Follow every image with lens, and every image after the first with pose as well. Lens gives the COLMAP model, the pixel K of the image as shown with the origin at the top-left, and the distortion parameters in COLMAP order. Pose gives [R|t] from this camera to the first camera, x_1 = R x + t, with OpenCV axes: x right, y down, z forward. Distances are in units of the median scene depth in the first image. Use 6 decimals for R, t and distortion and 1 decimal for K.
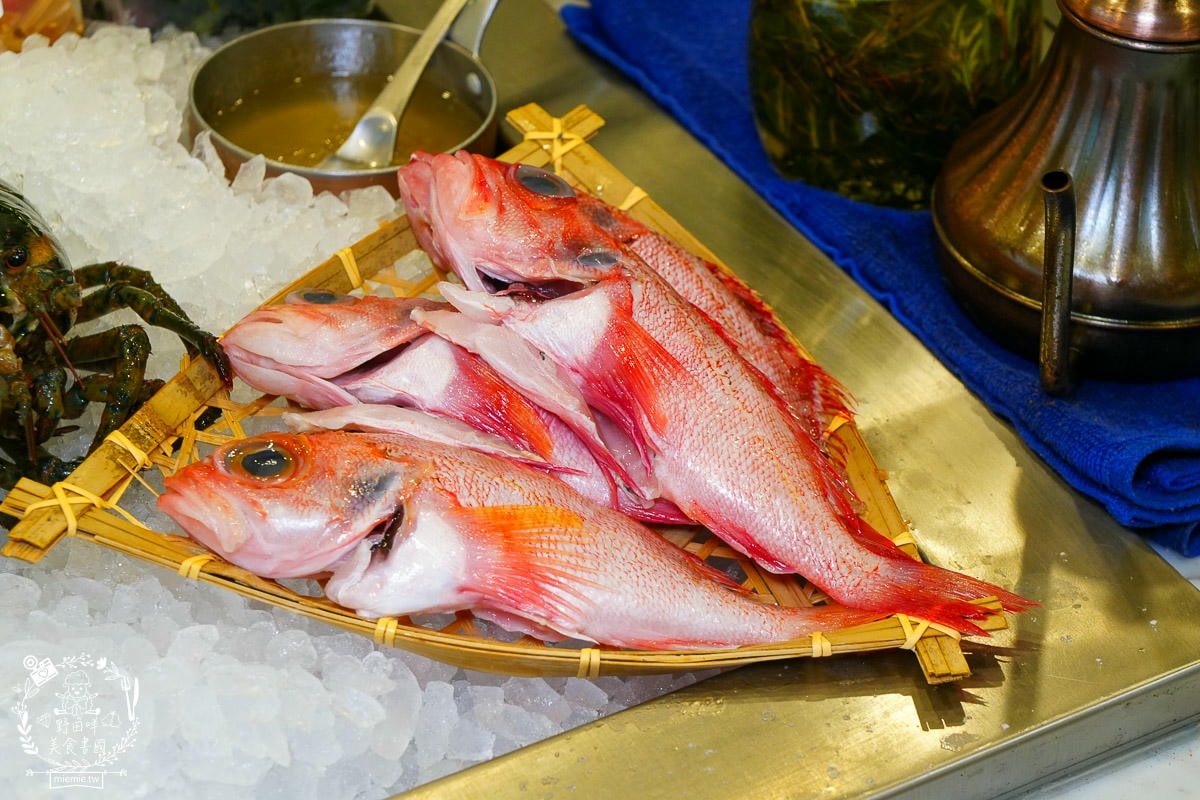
lens RADIAL K [[2679.8, 0, 600.0], [0, 2679.8, 400.0], [0, 0, 1]] dist [-0.003014, 0.585231]
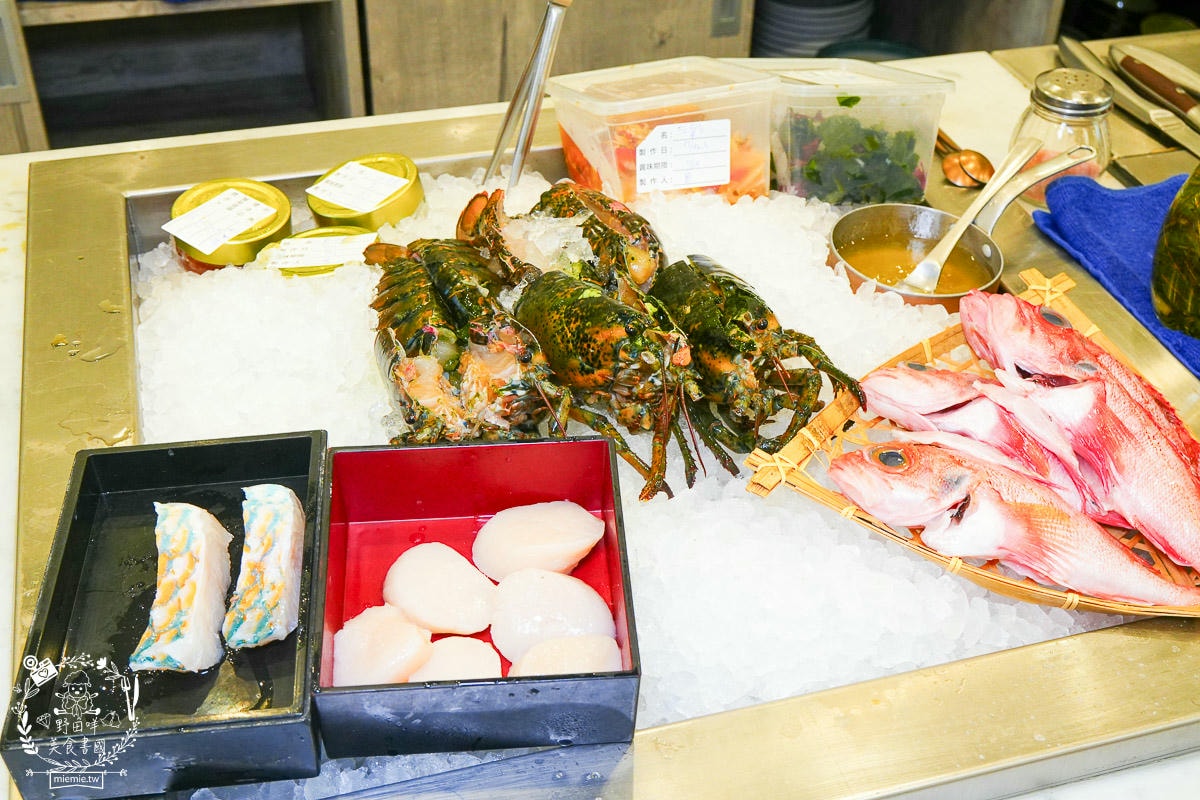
lens RADIAL K [[1489.9, 0, 600.0], [0, 1489.9, 400.0], [0, 0, 1]] dist [-0.015466, 0.002676]
pose [[0.974534, 0.137260, -0.177323, -0.136371], [-0.135875, 0.990524, 0.019987, -0.008071], [0.178386, 0.004616, 0.983950, -0.001682]]
